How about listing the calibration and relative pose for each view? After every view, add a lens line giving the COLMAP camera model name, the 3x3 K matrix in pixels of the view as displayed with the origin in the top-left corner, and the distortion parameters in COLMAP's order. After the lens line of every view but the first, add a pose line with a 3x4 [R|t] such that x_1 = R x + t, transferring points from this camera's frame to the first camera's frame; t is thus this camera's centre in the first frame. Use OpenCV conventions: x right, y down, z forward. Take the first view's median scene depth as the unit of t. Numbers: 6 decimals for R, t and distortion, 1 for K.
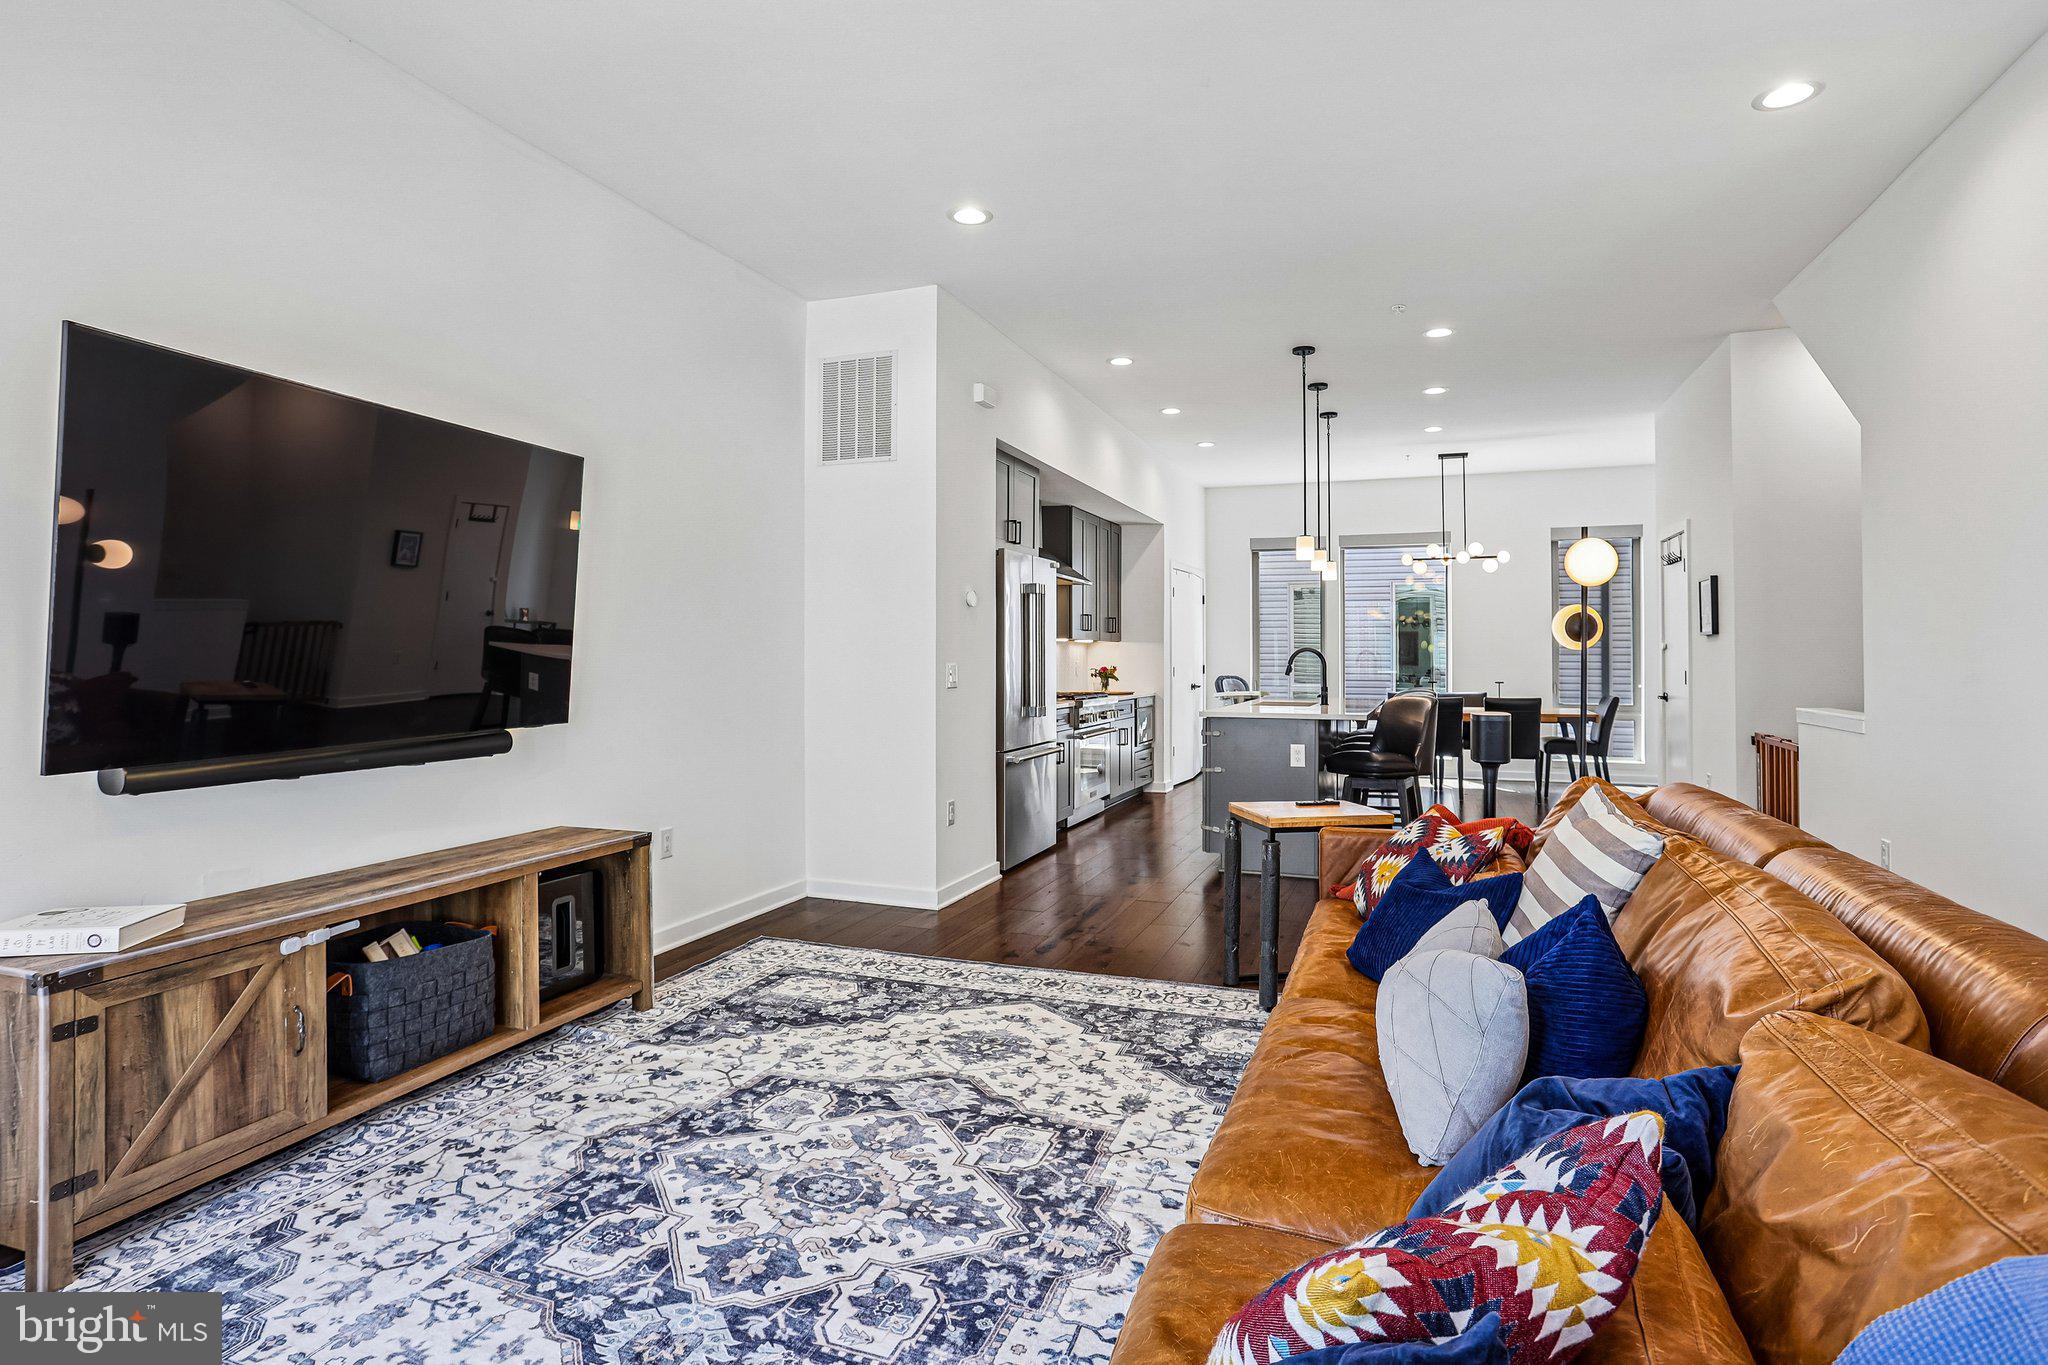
lens RADIAL K [[1048.4, 0, 1019.6], [0, 1048.4, 651.6], [0, 0, 1]] dist [-0.058610, 0.034902]
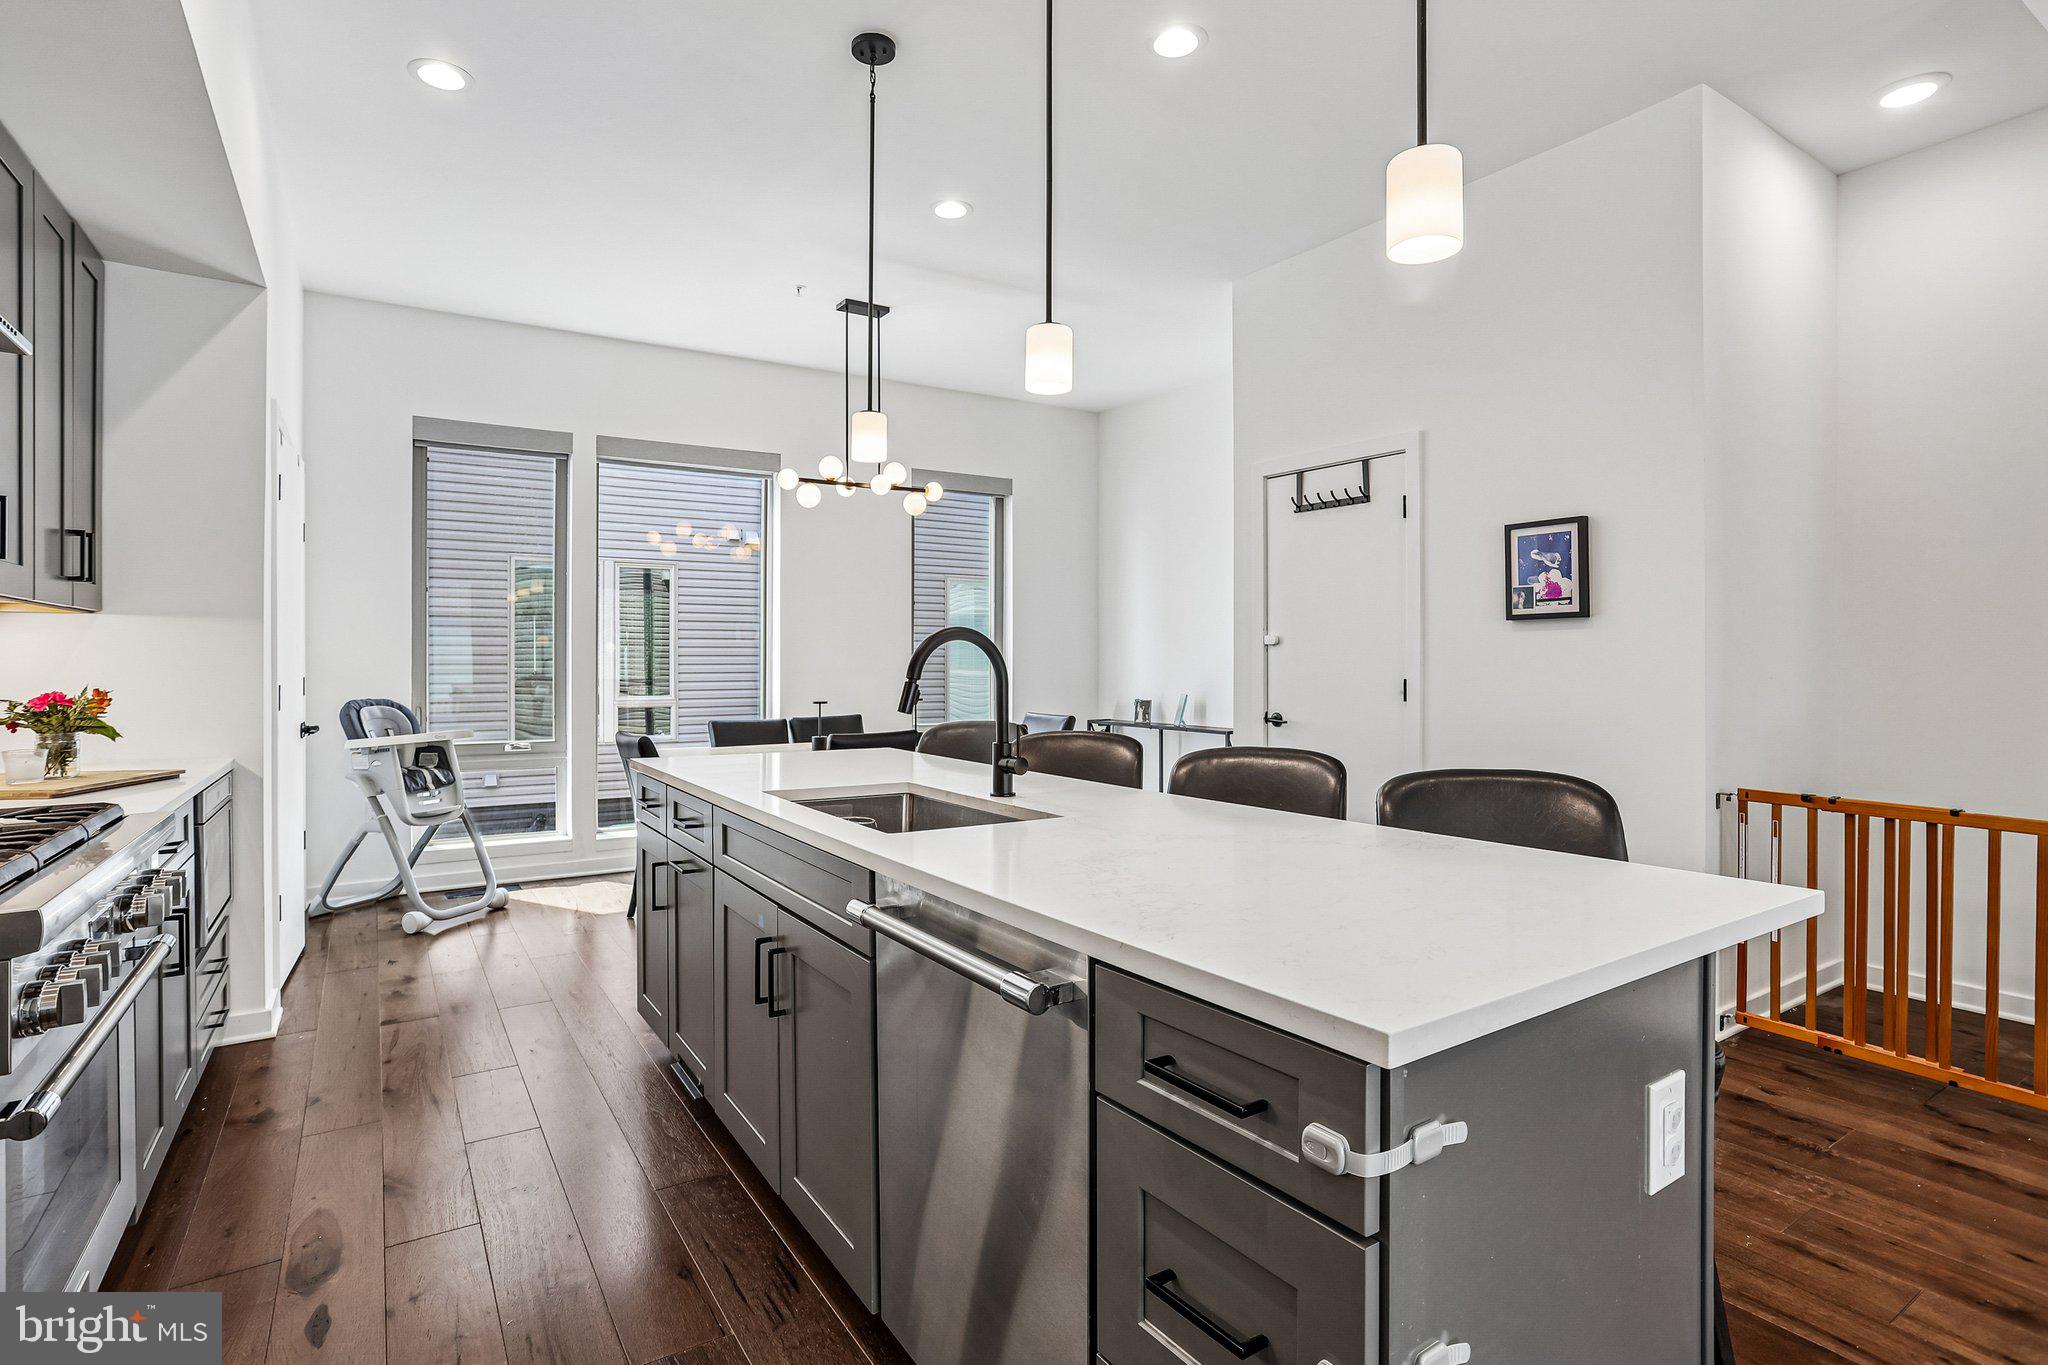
lens RADIAL K [[1006.1, 0, 1005.5], [0, 1006.1, 667.6], [0, 0, 1]] dist [-0.057391, 0.028433]
pose [[0.601104, -0.009274, 0.799117, 0.070331], [-0.002510, 0.999906, 0.013492, 0.009690], [-0.799167, -0.010116, 0.601025, 1.944815]]
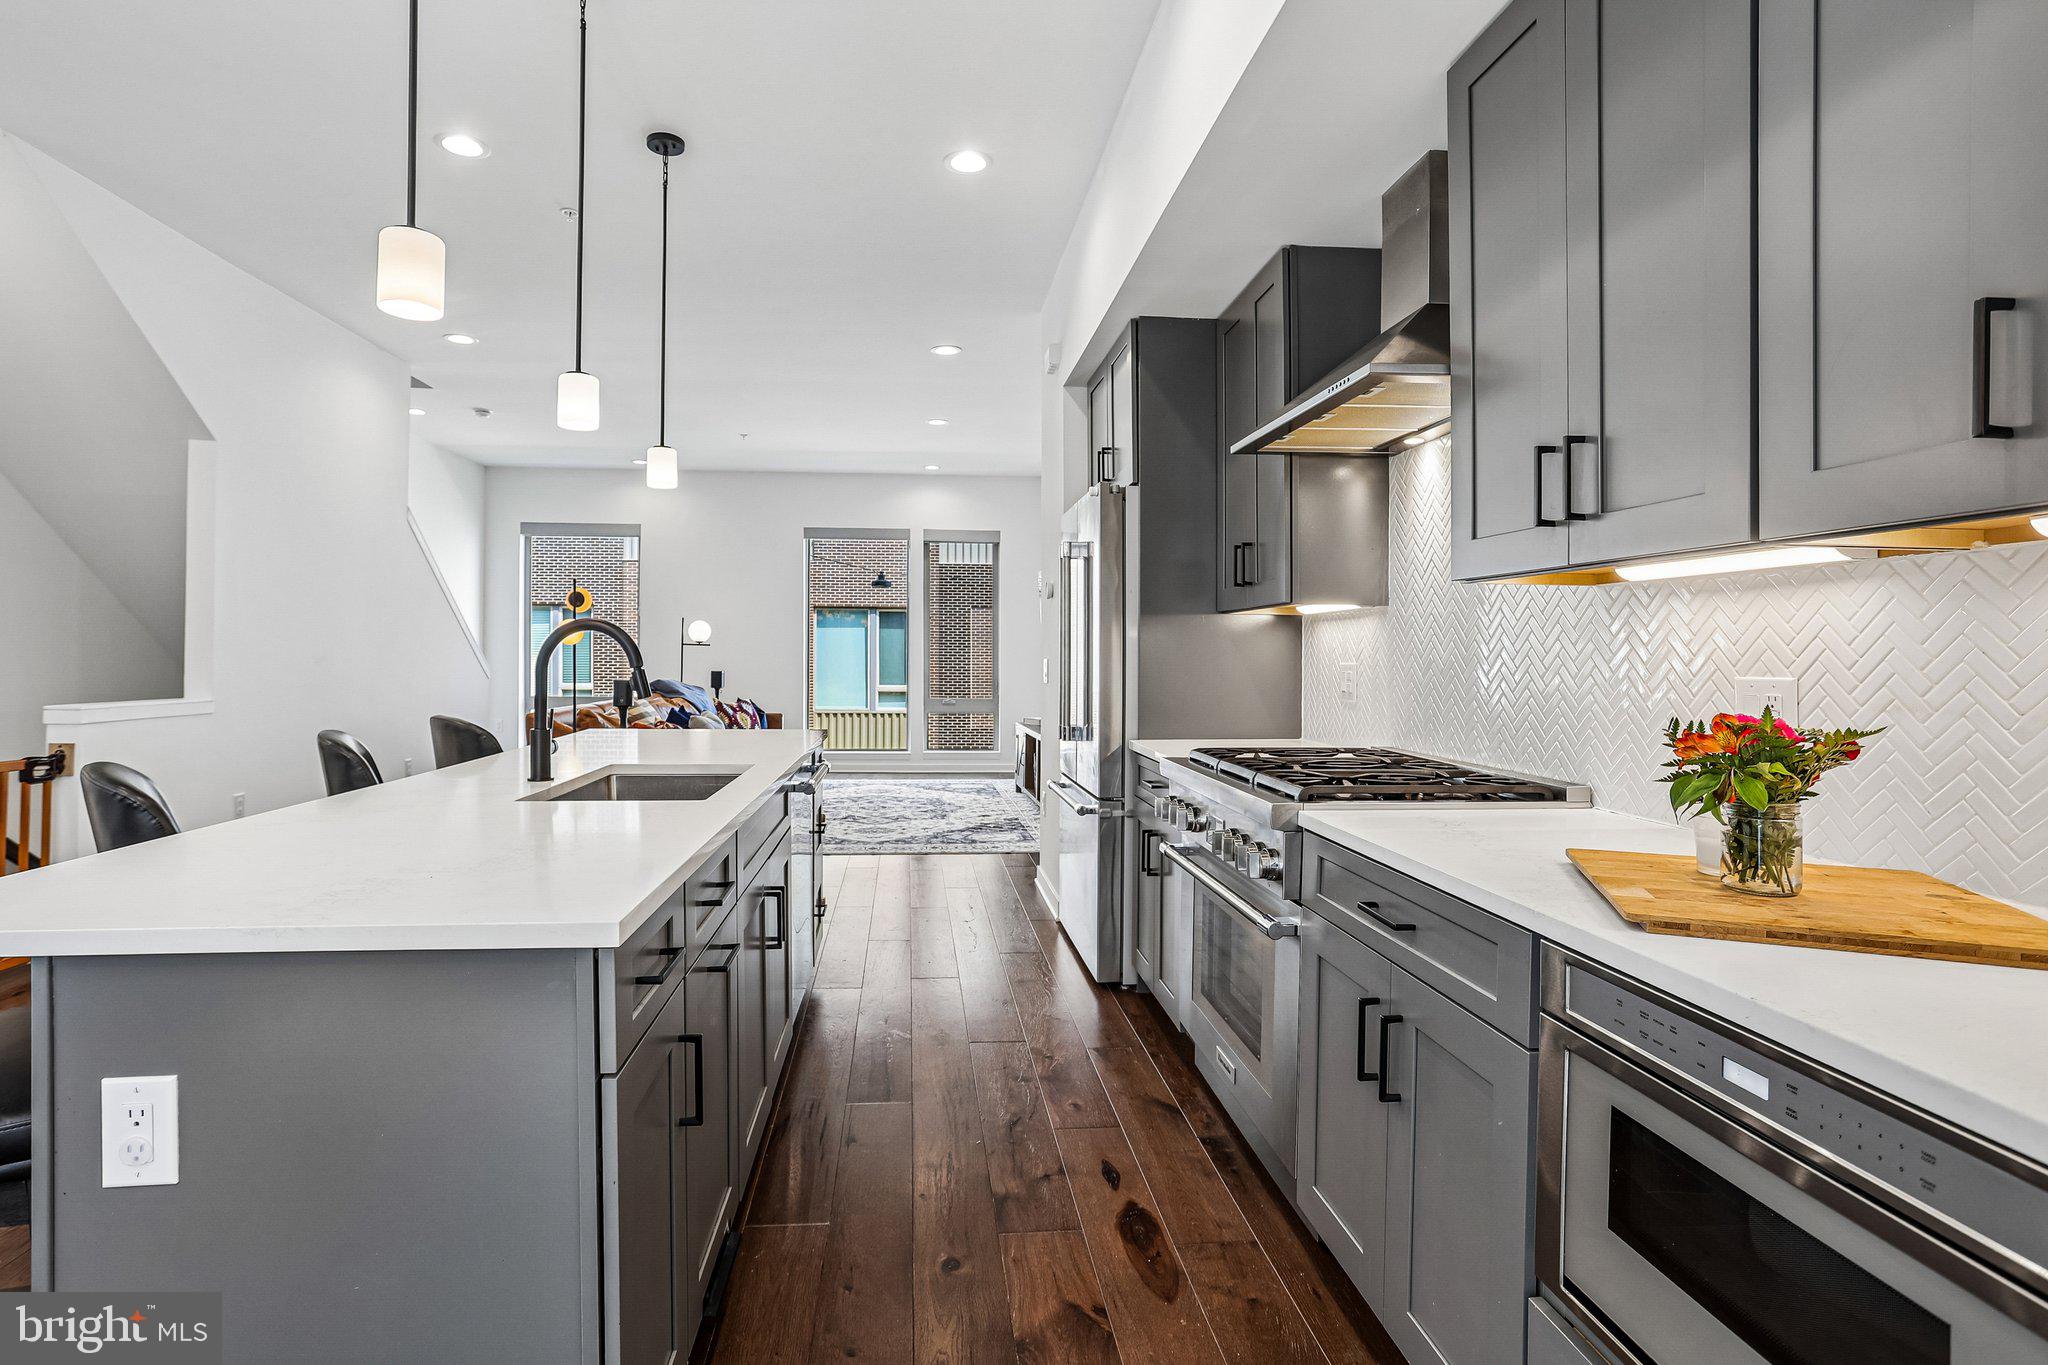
lens RADIAL K [[1021.9, 0, 997.0], [0, 1021.9, 651.8], [0, 0, 1]] dist [-0.069079, 0.042287]
pose [[-0.902516, -0.007529, -0.430591, 0.732246], [-0.004759, 0.999960, -0.007511, 0.022338], [0.430630, -0.004730, -0.902516, 3.347153]]
